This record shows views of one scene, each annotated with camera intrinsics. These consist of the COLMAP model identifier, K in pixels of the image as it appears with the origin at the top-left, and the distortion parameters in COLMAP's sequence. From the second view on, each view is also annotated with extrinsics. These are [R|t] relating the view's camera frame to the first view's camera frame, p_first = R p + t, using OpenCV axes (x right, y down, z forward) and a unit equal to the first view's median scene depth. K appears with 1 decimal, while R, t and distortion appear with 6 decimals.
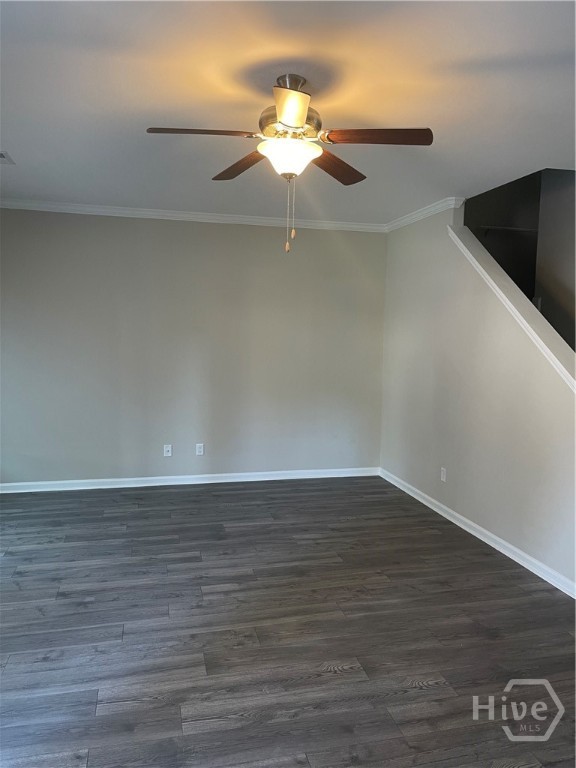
lens RADIAL K [[580.1, 0, 288.1], [0, 580.1, 383.7], [0, 0, 1]] dist [-0.013583, -0.020527]
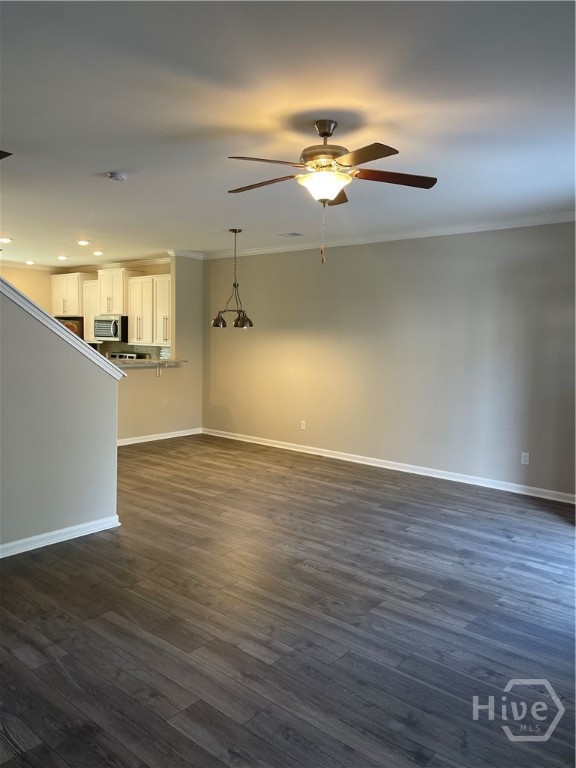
lens RADIAL K [[580.1, 0, 289.2], [0, 580.1, 384.1], [0, 0, 1]] dist [-0.013583, -0.020527]
pose [[-0.587219, -0.099530, 0.803285, -0.914706], [0.046294, 0.986657, 0.156092, -0.160291], [-0.808103, 0.128847, -0.574777, 1.698922]]
